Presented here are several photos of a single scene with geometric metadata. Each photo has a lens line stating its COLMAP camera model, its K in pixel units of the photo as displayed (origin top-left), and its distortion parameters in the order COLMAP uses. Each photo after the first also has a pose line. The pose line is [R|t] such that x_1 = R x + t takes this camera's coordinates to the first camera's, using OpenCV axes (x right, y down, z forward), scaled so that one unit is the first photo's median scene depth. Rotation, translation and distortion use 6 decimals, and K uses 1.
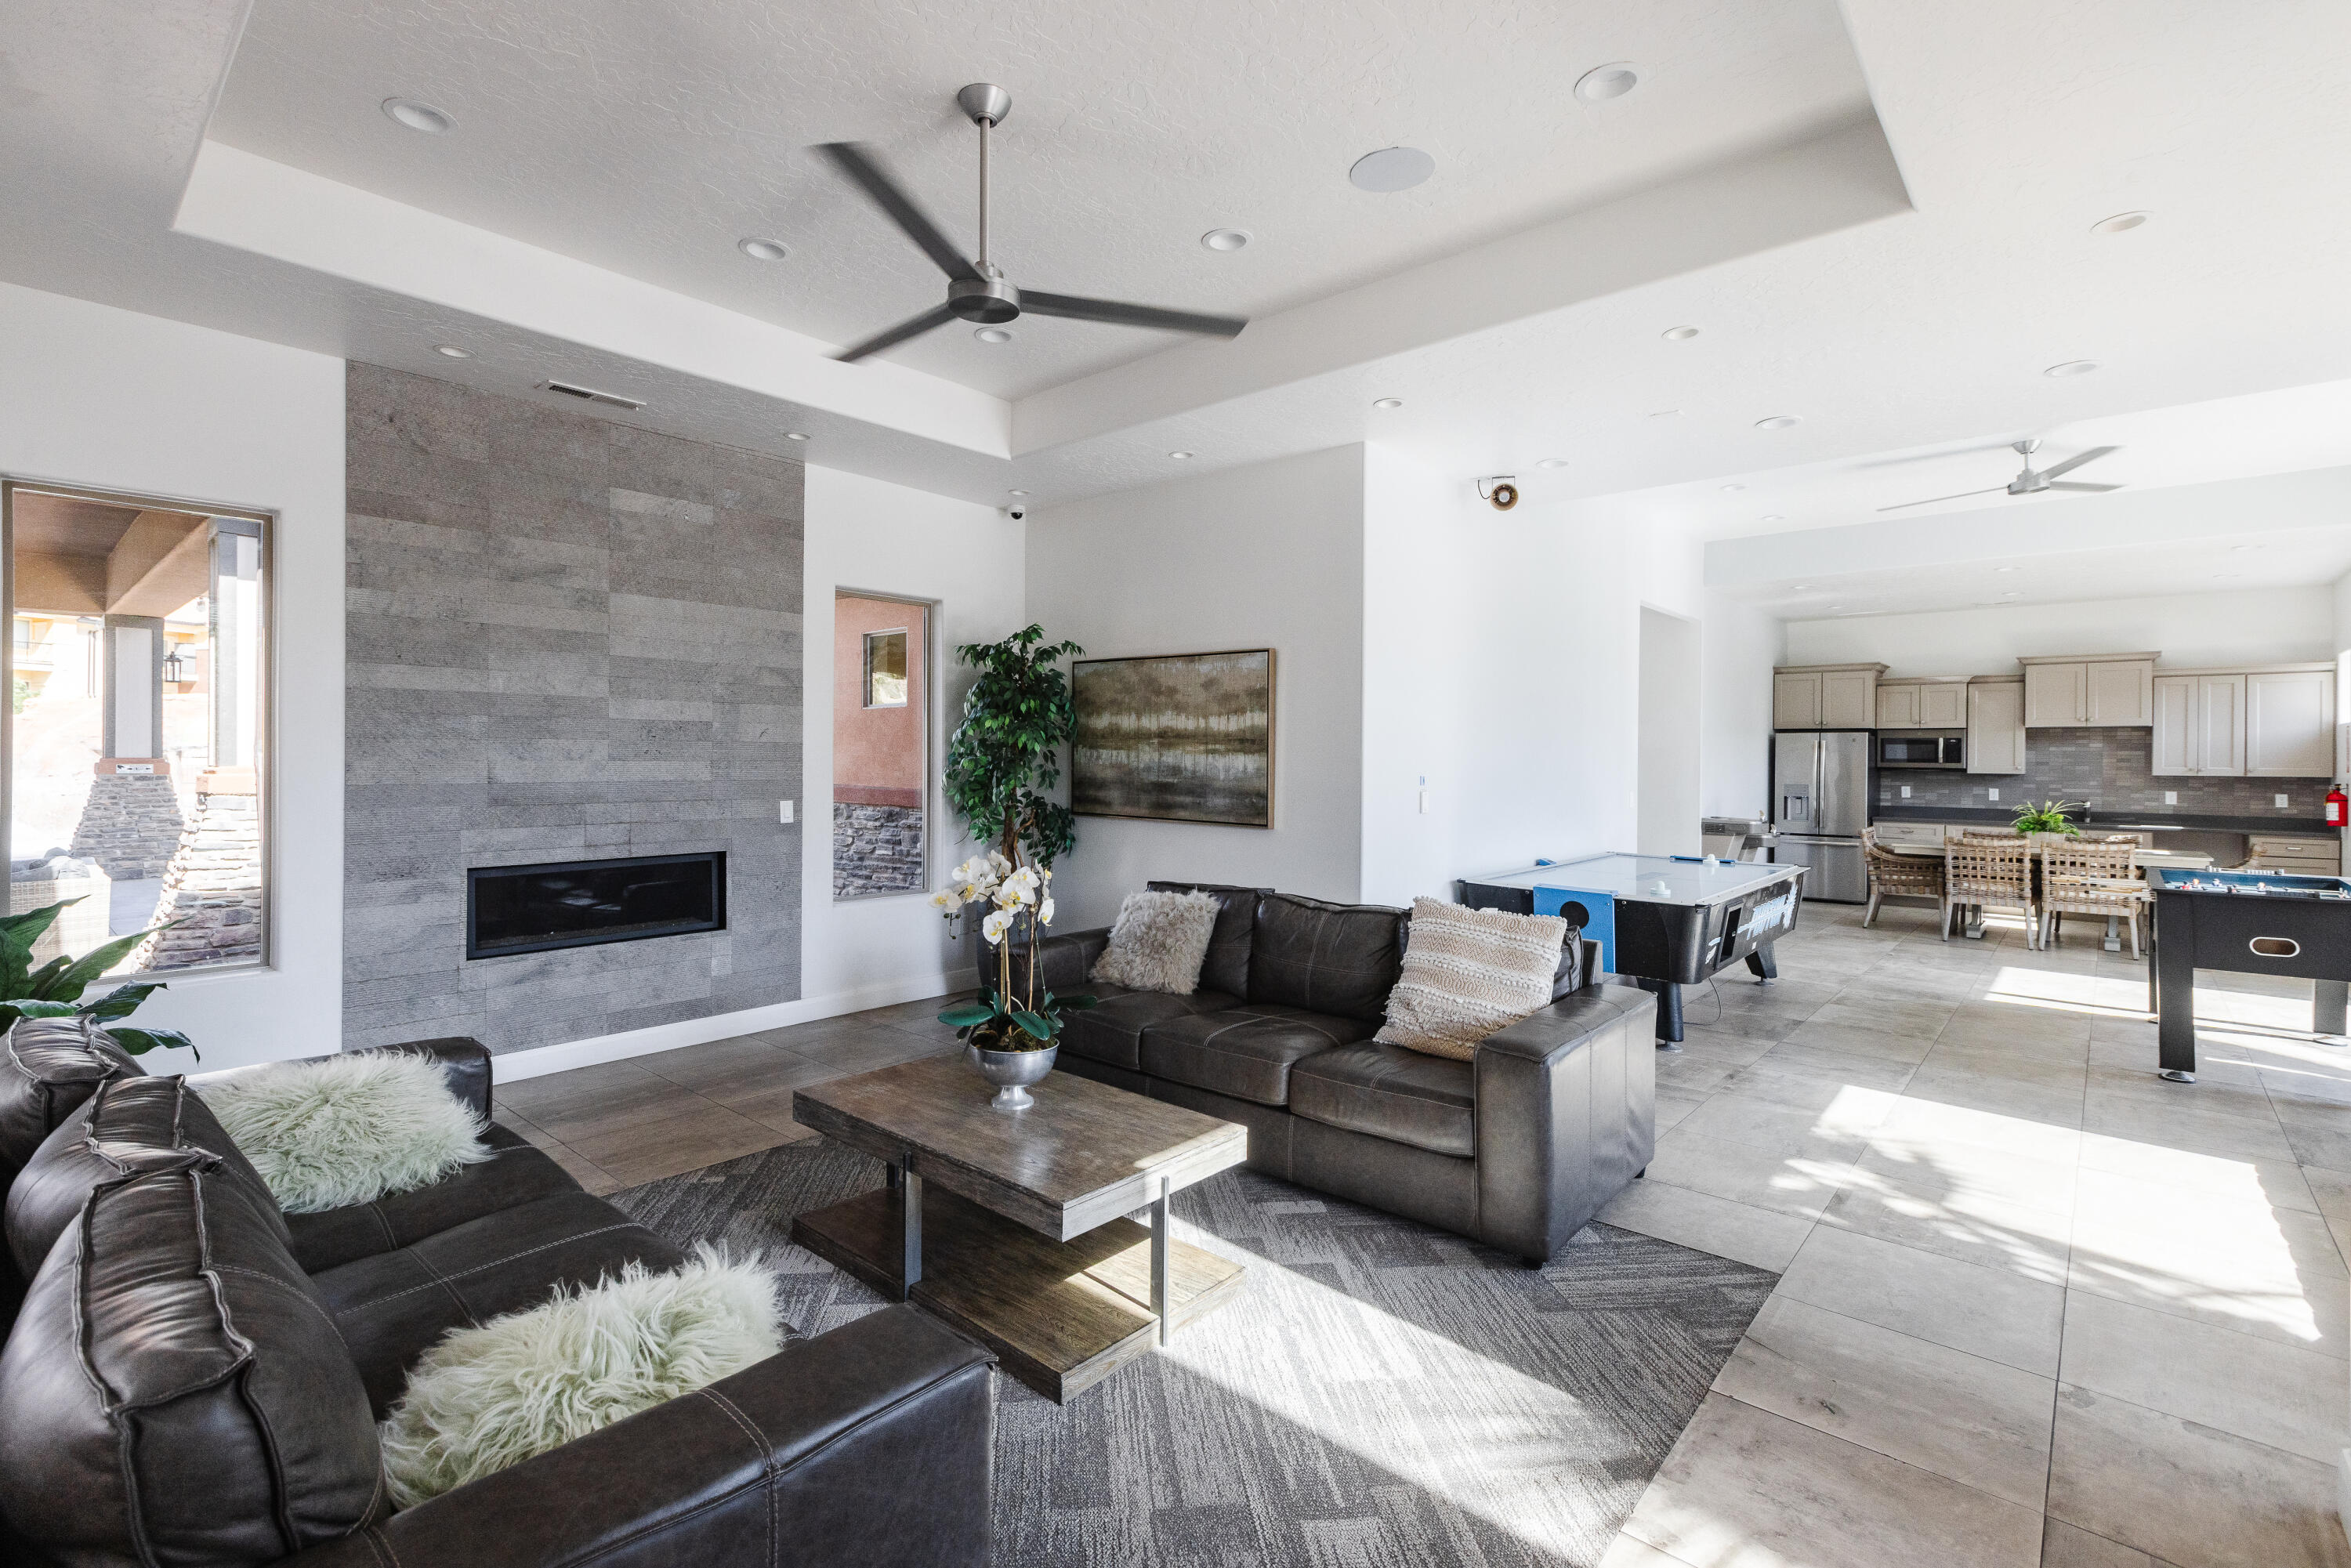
lens RADIAL K [[1075.5, 0, 1164.5], [0, 1075.5, 773.9], [0, 0, 1]] dist [-0.001573, -0.000671]
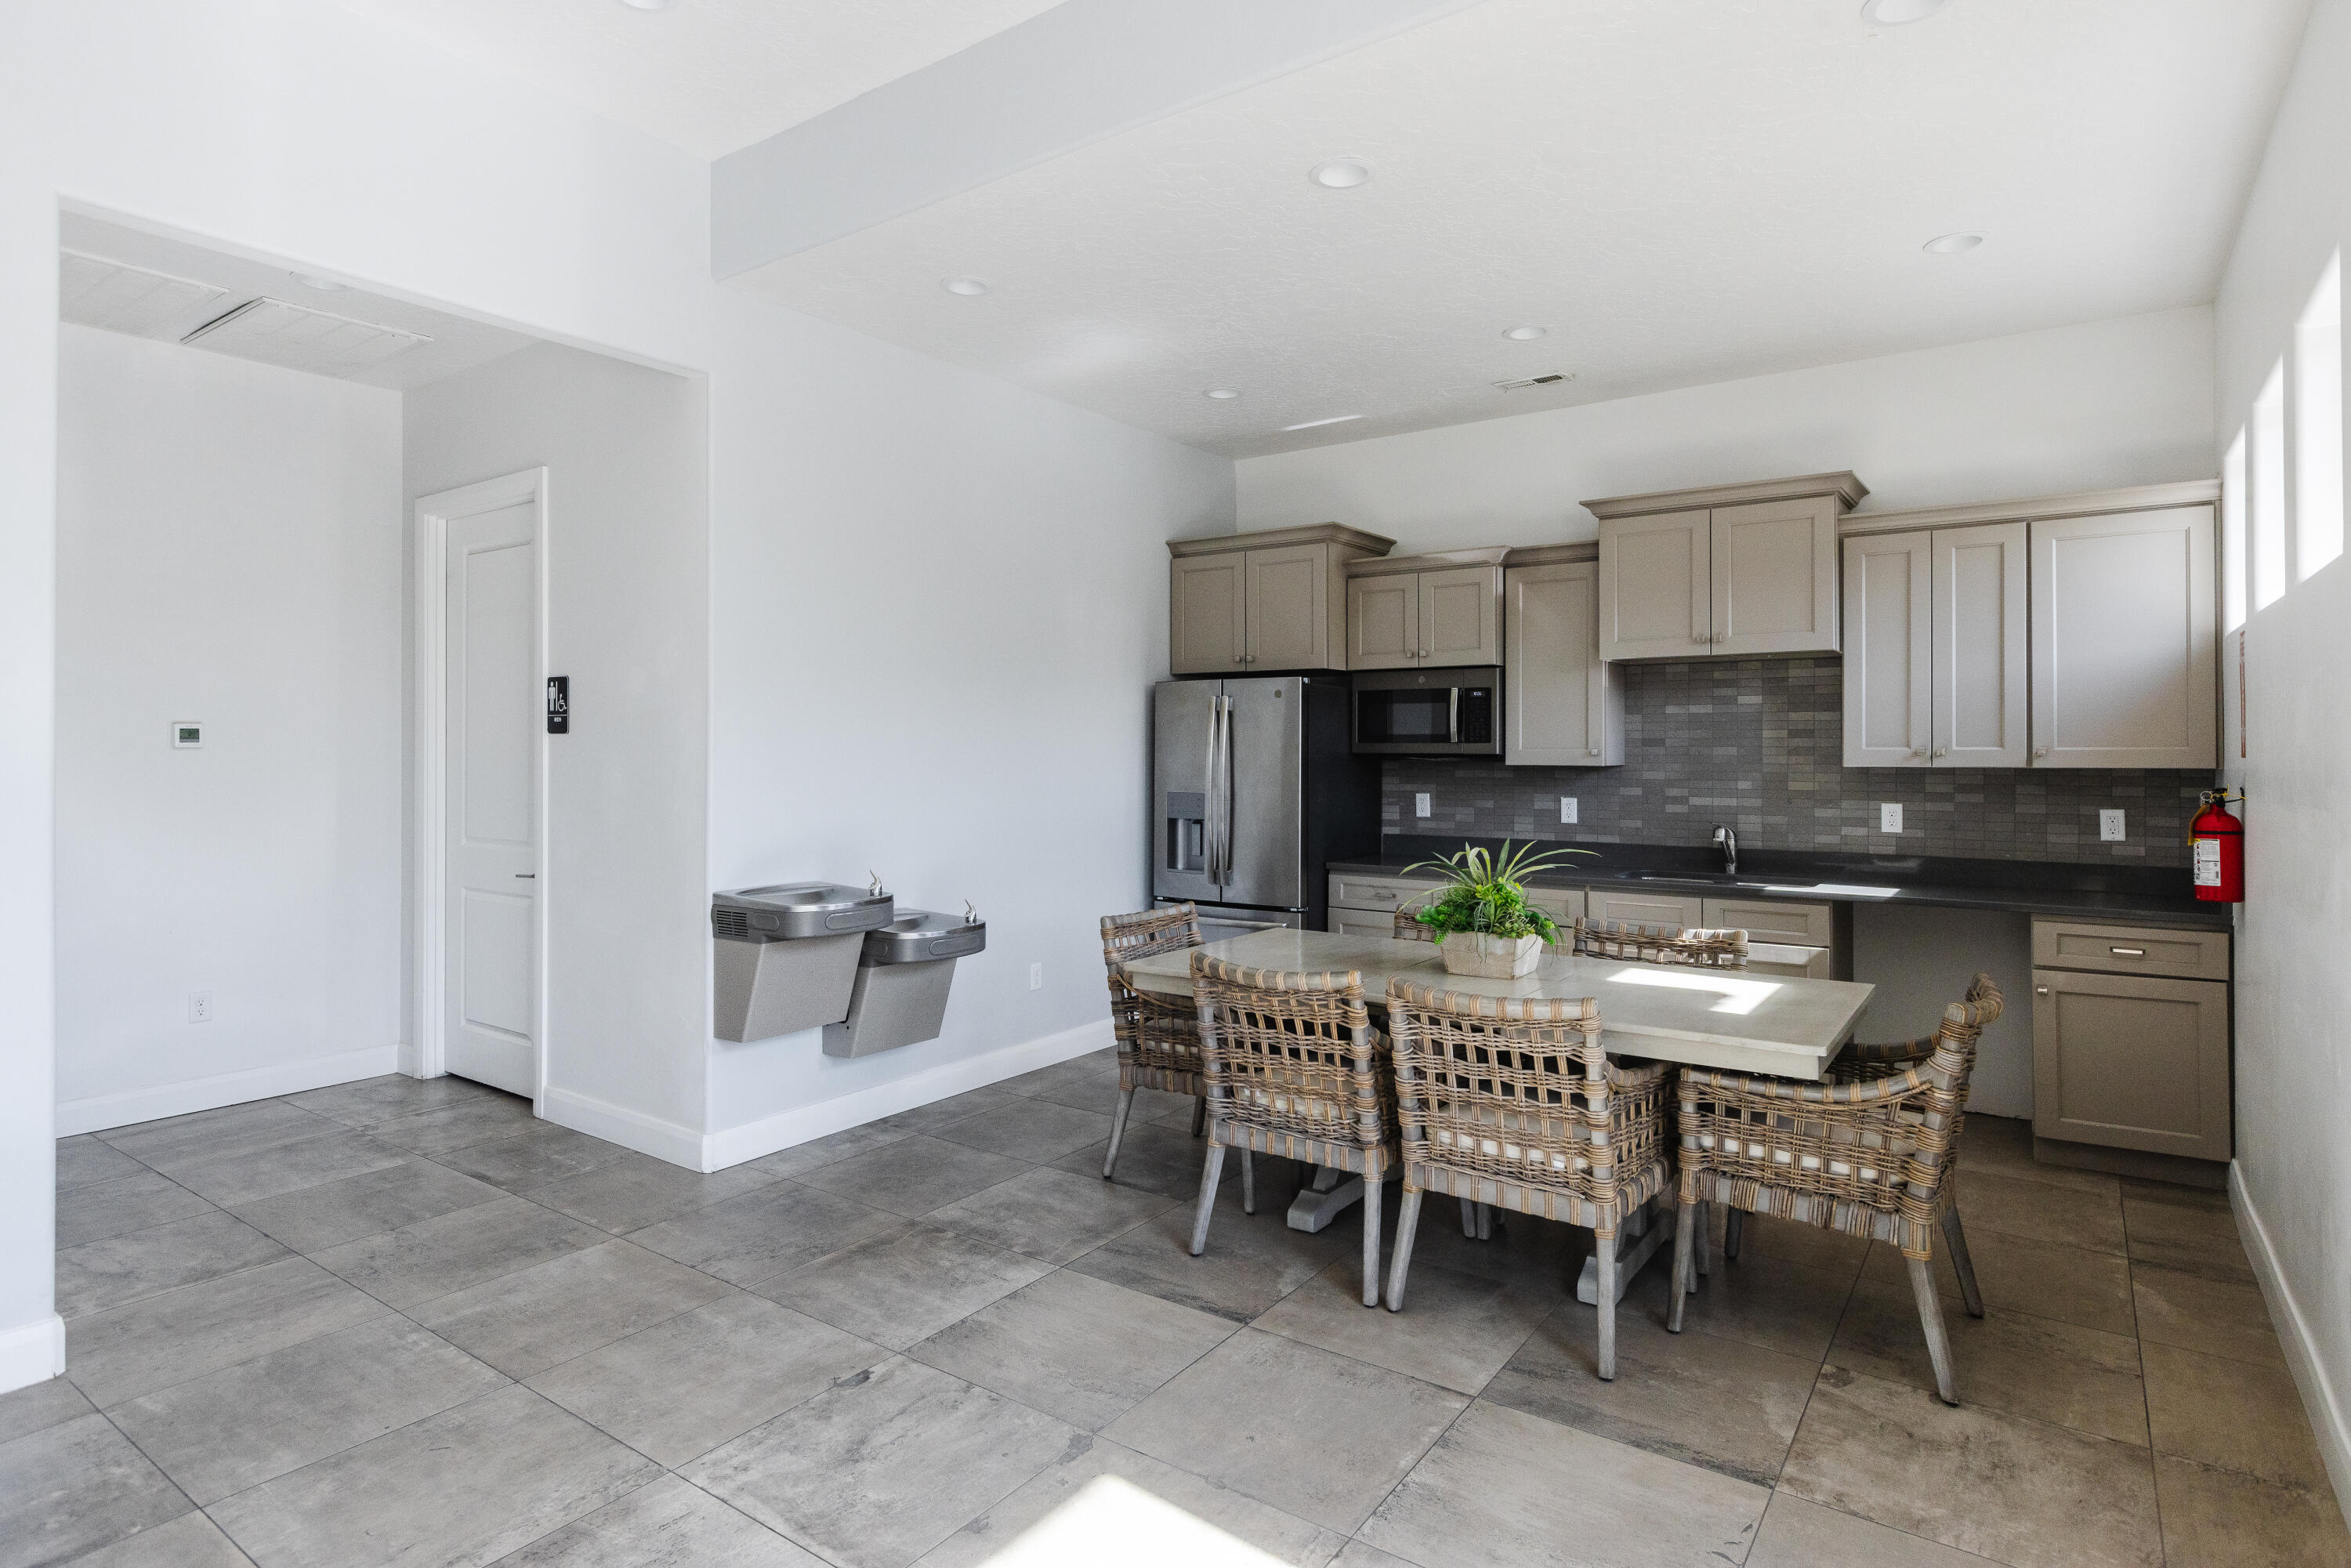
lens RADIAL K [[1278.9, 0, 1179.9], [0, 1278.9, 762.3], [0, 0, 1]] dist [0.000444, 0.000677]
pose [[0.994020, -0.010784, 0.108663, 0.596350], [0.010909, 0.999940, -0.000562, -0.003022], [-0.108651, 0.001744, 0.994078, 0.518191]]
